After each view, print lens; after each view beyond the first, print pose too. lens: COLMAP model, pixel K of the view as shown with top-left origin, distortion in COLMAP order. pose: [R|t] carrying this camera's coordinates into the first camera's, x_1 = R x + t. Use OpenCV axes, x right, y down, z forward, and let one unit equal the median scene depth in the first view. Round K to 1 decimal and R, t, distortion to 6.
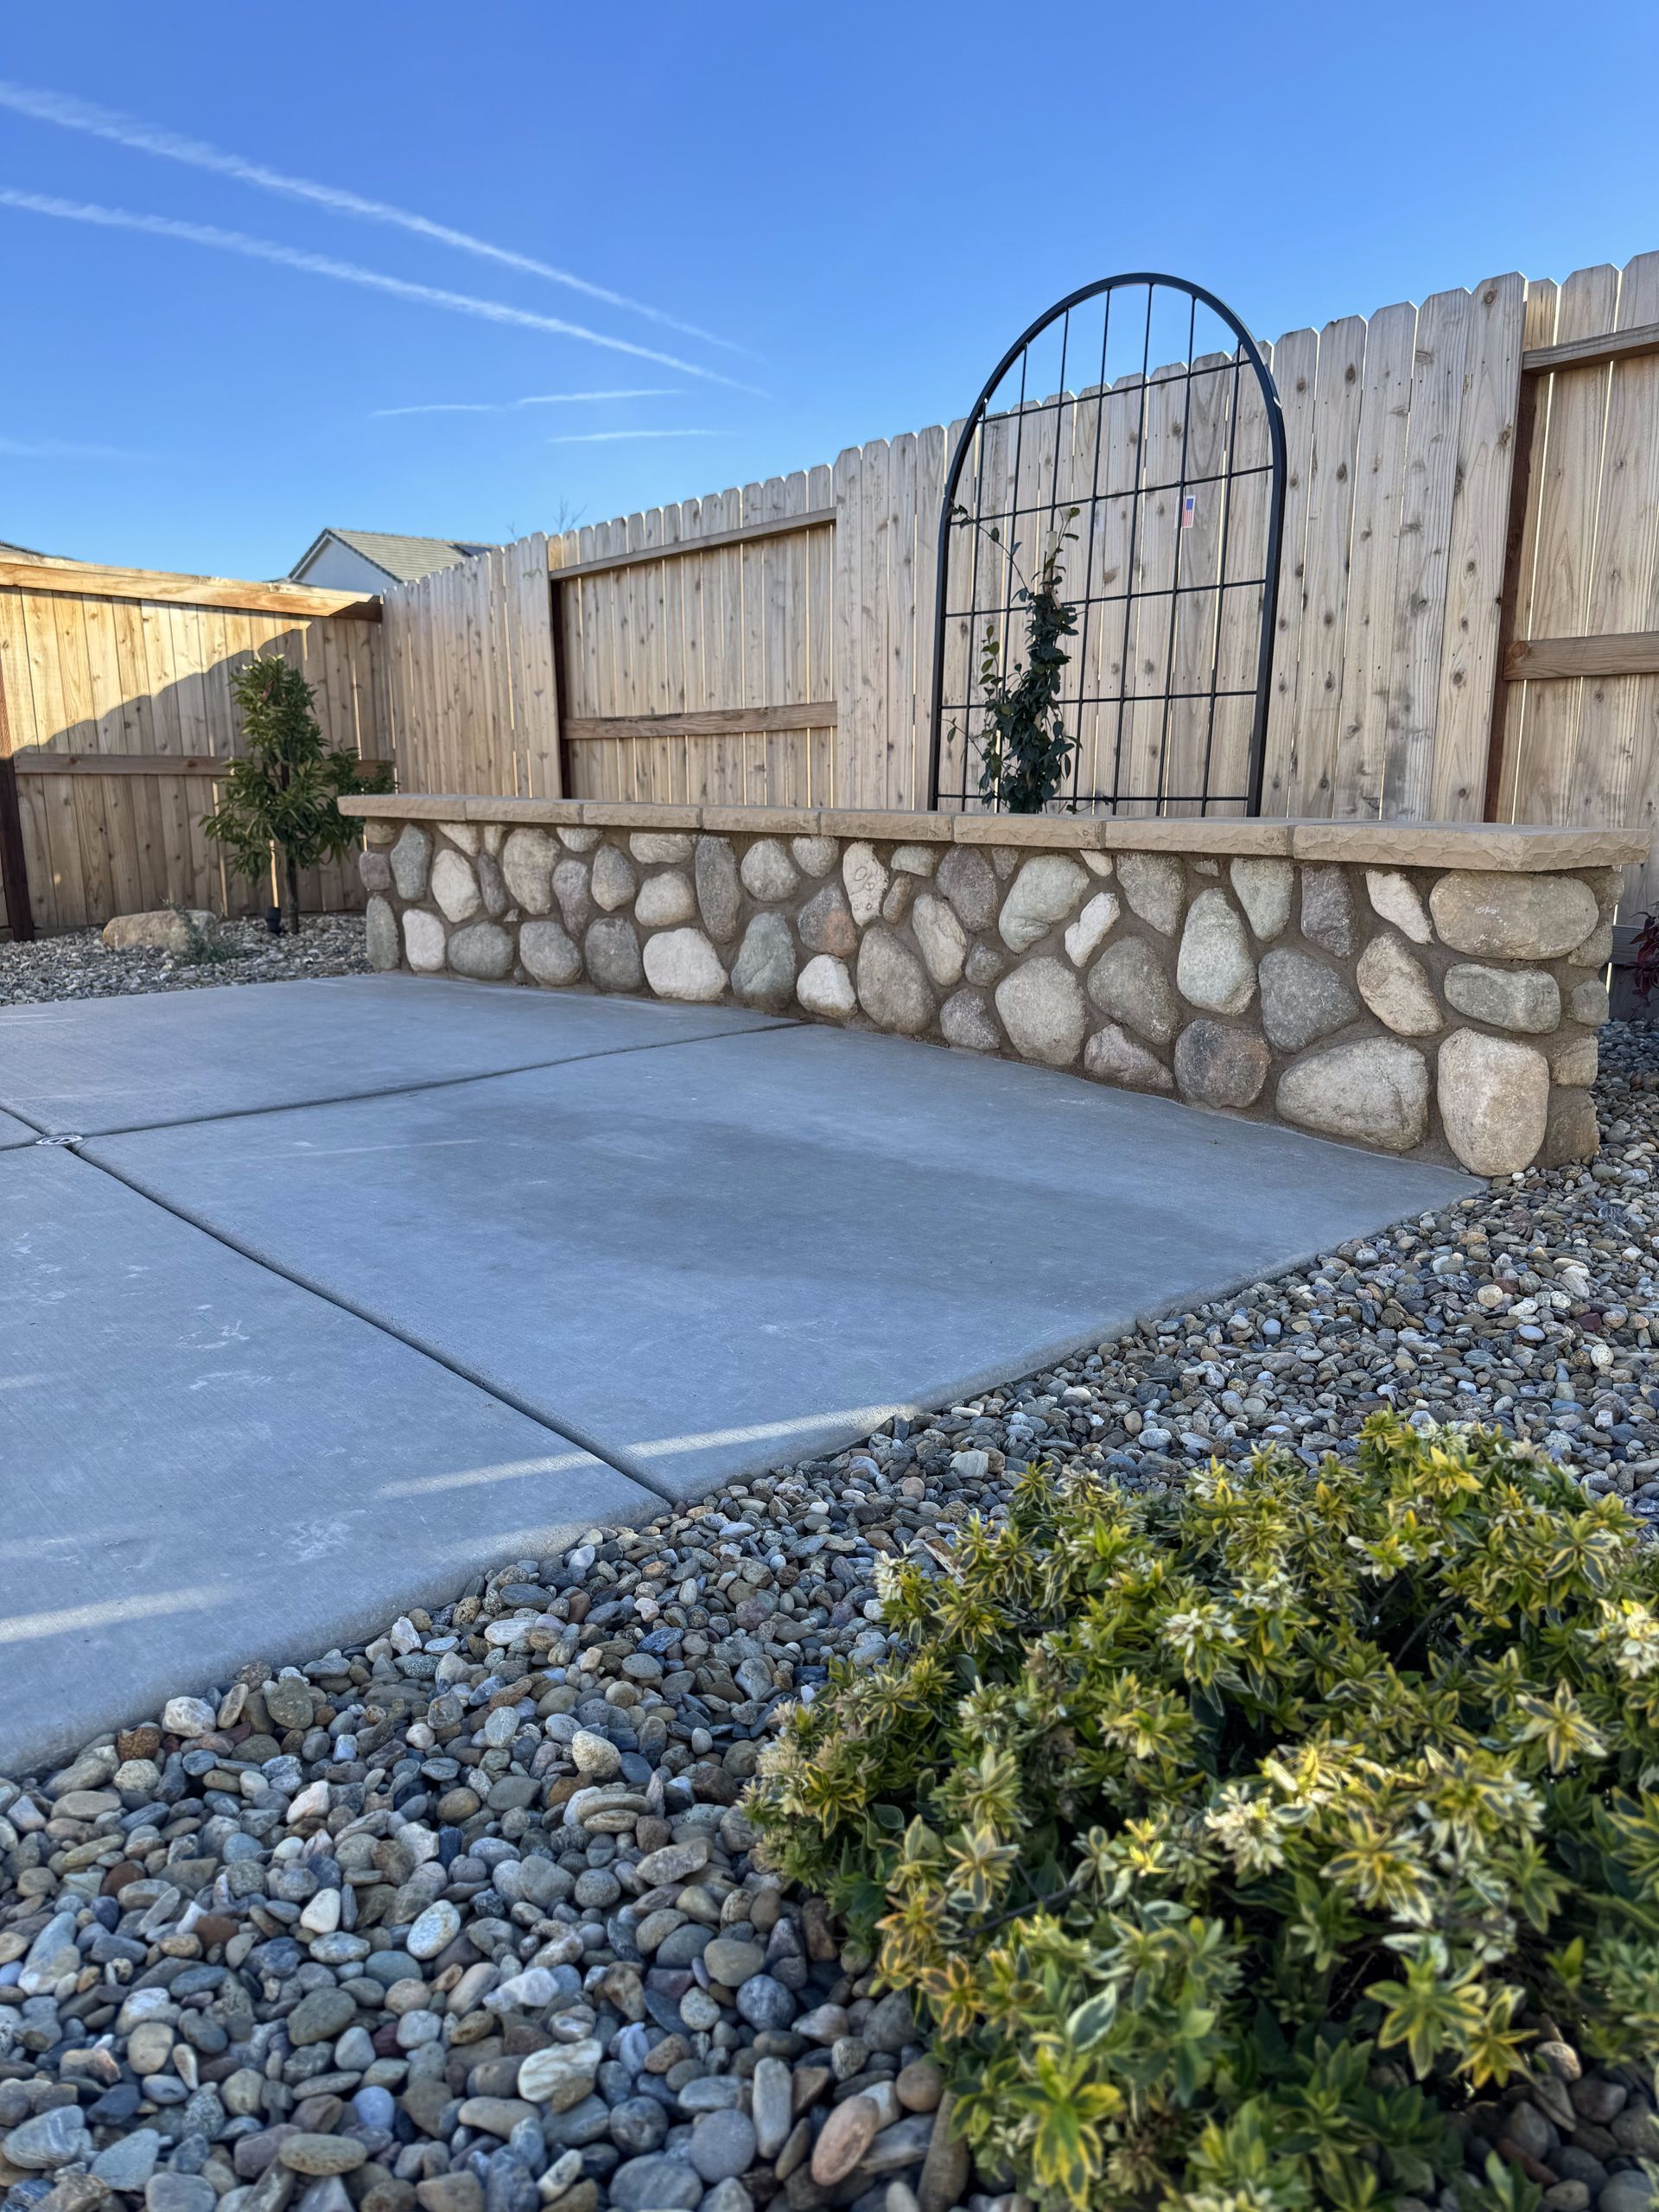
lens RADIAL K [[1602.3, 0, 843.4], [0, 1602.3, 1101.9], [0, 0, 1]] dist [0.040160, -0.024606]
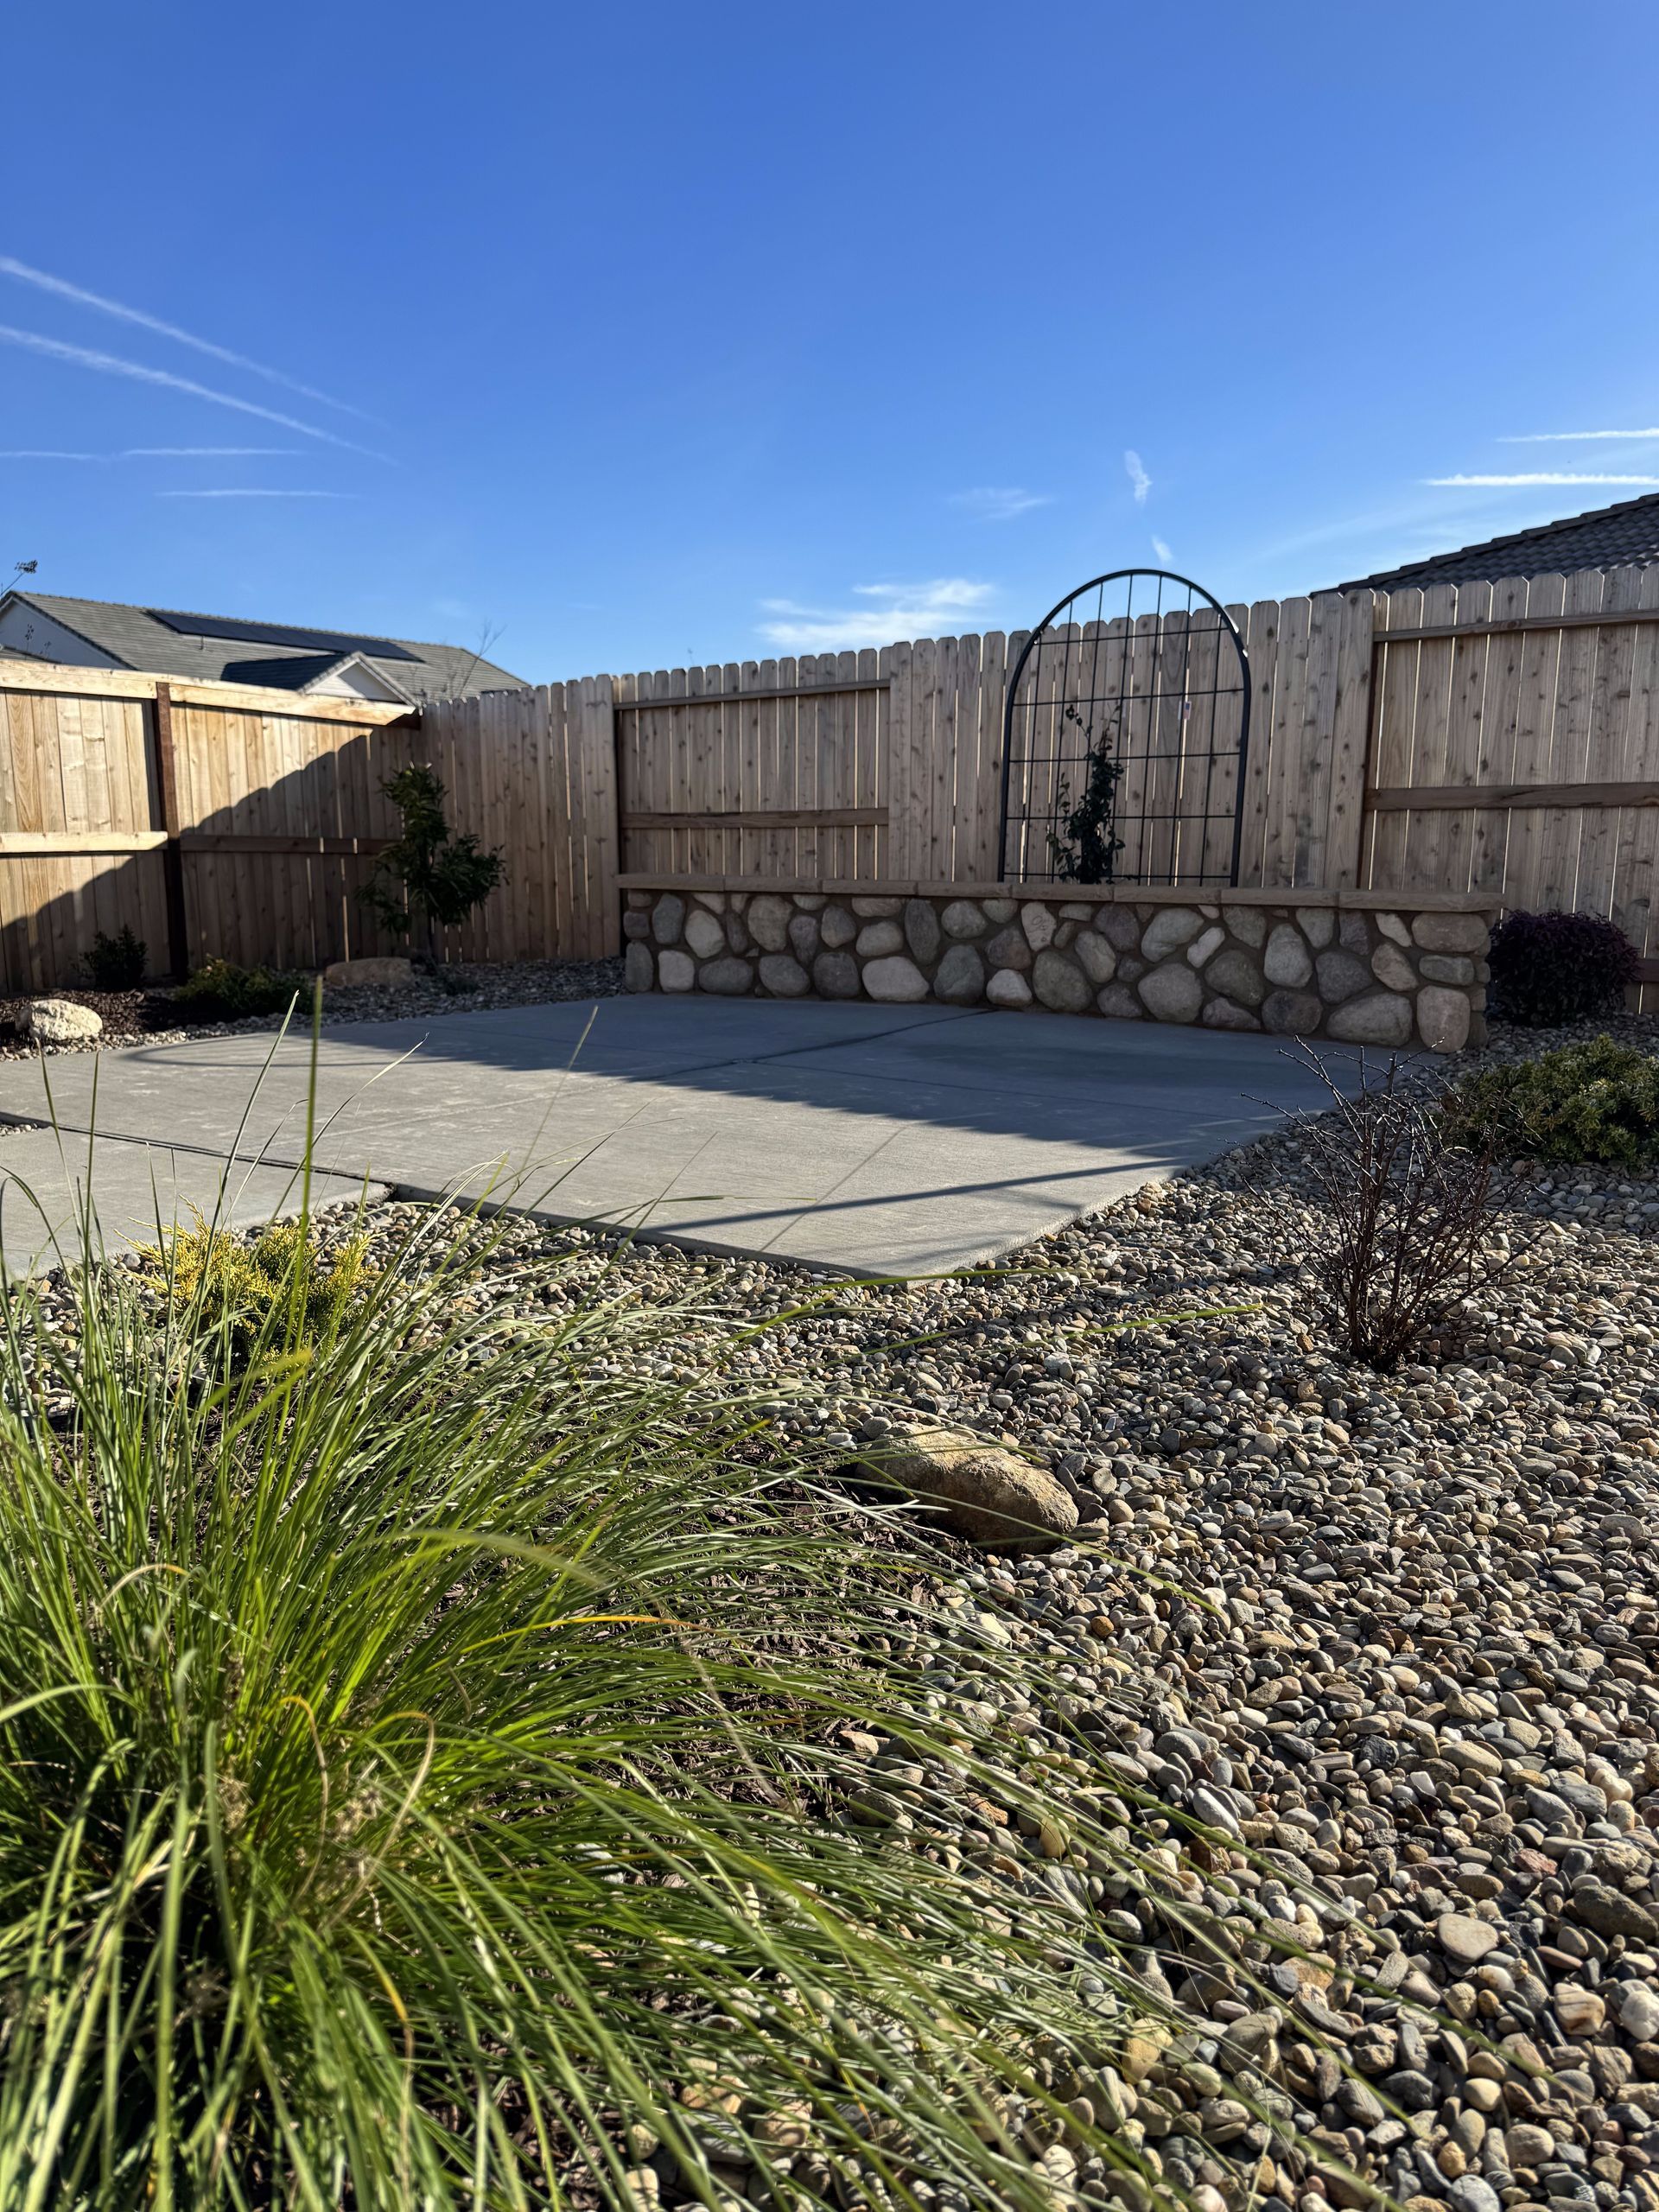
lens RADIAL K [[1602.3, 0, 809.0], [0, 1602.3, 1121.5], [0, 0, 1]] dist [0.040160, -0.024606]
pose [[0.978303, -0.032468, 0.204621, -0.532053], [0.038229, 0.998974, -0.024262, 0.095308], [-0.203624, 0.031558, 0.978540, -0.566375]]
